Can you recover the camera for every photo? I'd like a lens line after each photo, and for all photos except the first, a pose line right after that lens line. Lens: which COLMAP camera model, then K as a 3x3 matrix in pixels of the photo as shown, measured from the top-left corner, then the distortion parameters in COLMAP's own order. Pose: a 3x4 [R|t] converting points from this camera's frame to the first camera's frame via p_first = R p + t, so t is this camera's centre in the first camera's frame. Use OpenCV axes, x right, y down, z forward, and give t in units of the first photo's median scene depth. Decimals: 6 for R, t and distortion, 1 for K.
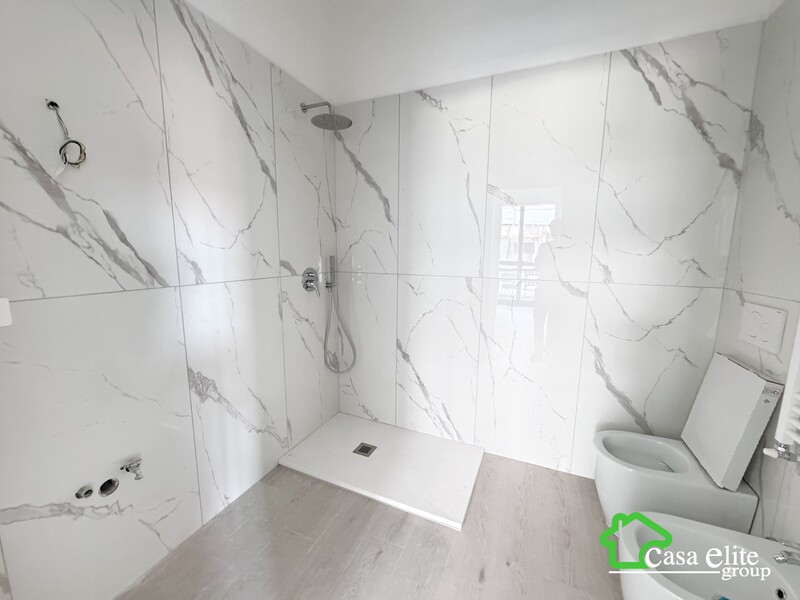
lens RADIAL K [[317.6, 0, 401.0], [0, 317.6, 300.7], [0, 0, 1]] dist [-0.001442, -0.000213]
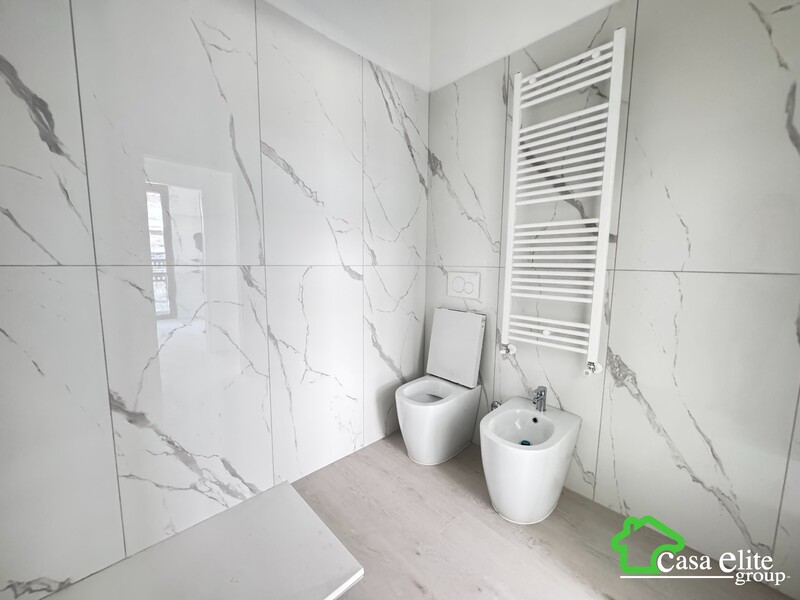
lens RADIAL K [[319.8, 0, 400.8], [0, 319.8, 298.1], [0, 0, 1]] dist [-0.000448, 0.000061]
pose [[0.381934, -0.115758, 0.916911, -0.363895], [0.127306, 0.989257, 0.071863, -0.009847], [-0.915380, 0.089281, 0.392567, 0.454646]]
